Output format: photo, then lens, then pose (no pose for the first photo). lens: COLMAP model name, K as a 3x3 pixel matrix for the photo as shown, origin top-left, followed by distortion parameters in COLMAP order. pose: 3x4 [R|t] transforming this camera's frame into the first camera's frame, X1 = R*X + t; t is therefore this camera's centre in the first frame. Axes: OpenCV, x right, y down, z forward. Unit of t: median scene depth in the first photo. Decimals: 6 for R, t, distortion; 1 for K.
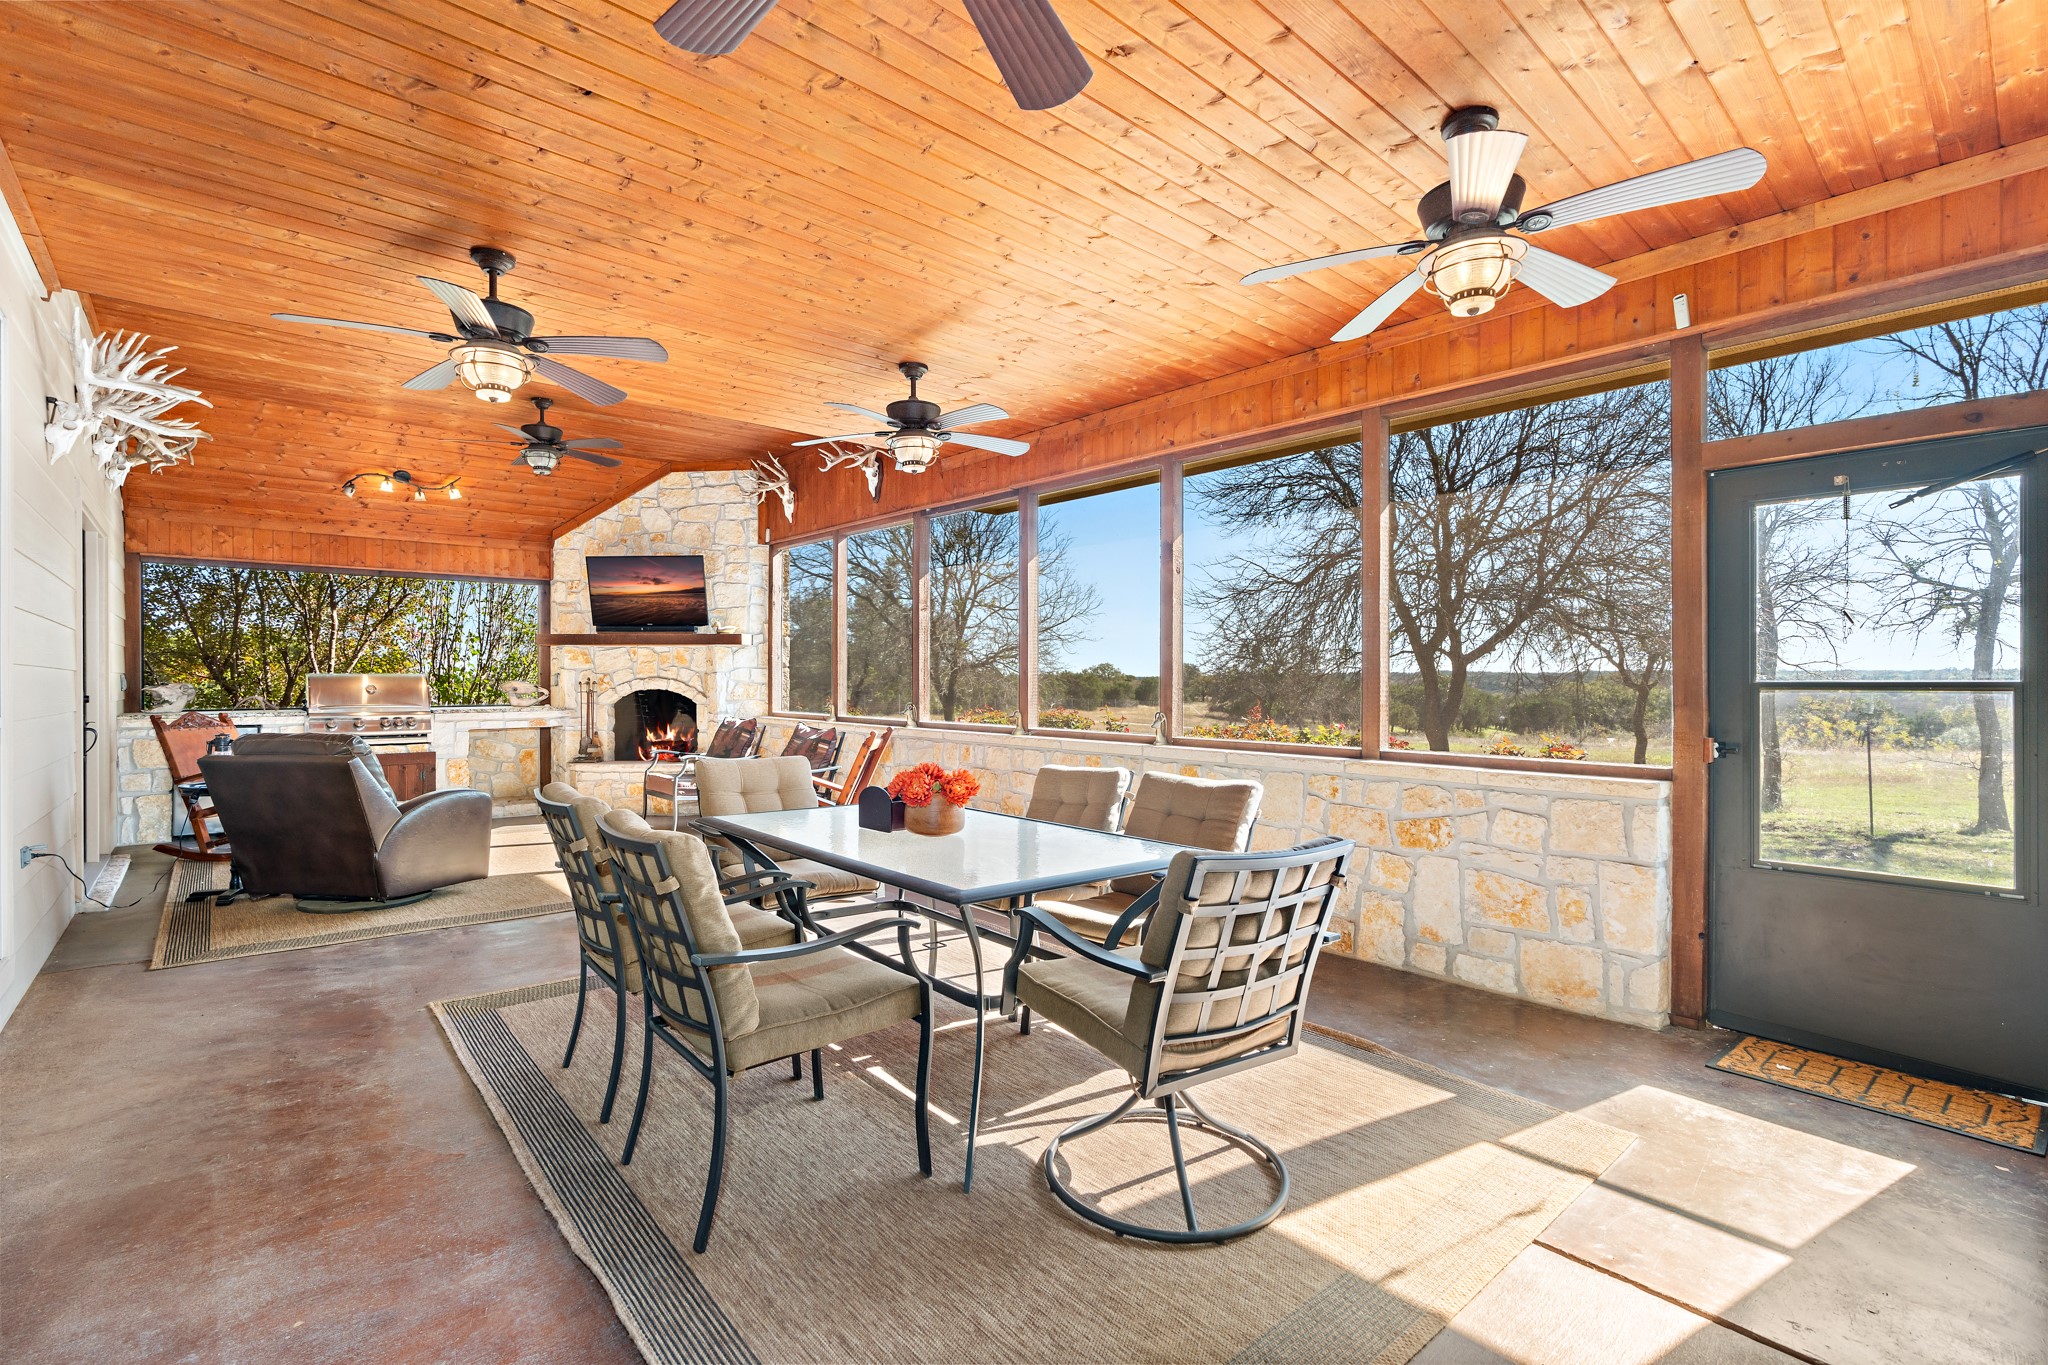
lens RADIAL K [[932.7, 0, 1017.2], [0, 932.7, 682.9], [0, 0, 1]] dist [-0.002540, -0.000167]
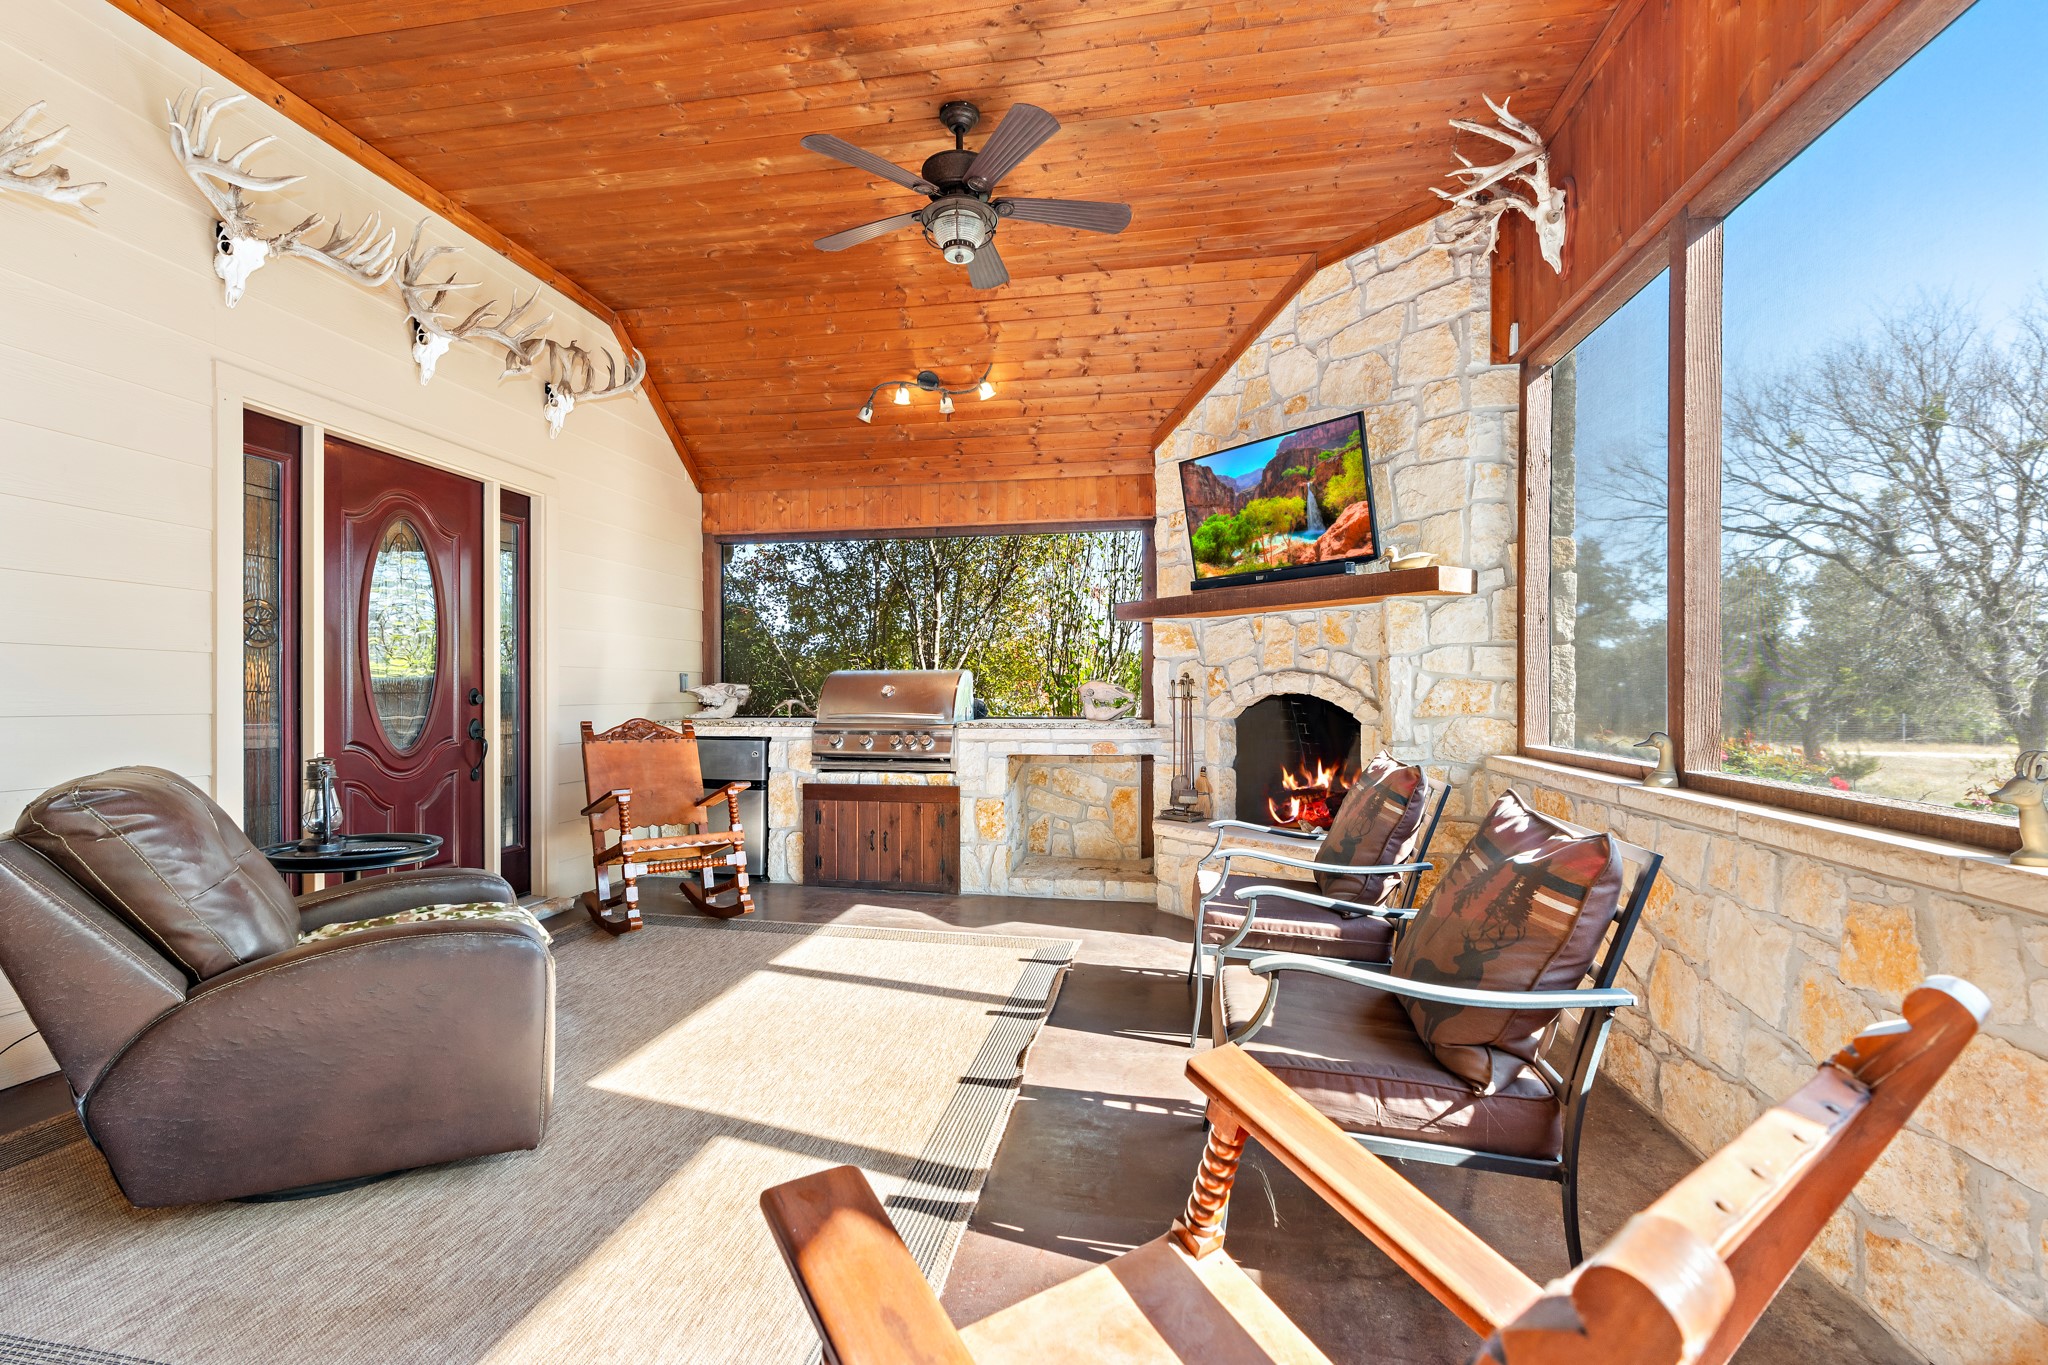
lens RADIAL K [[932.7, 0, 1019.5], [0, 932.7, 695.0], [0, 0, 1]] dist [-0.002540, -0.000167]
pose [[0.633405, 0.001606, -0.773819, -0.077599], [-0.002449, 0.999997, 0.000071, 0.008271], [0.773817, 0.001850, 0.633407, 0.548604]]
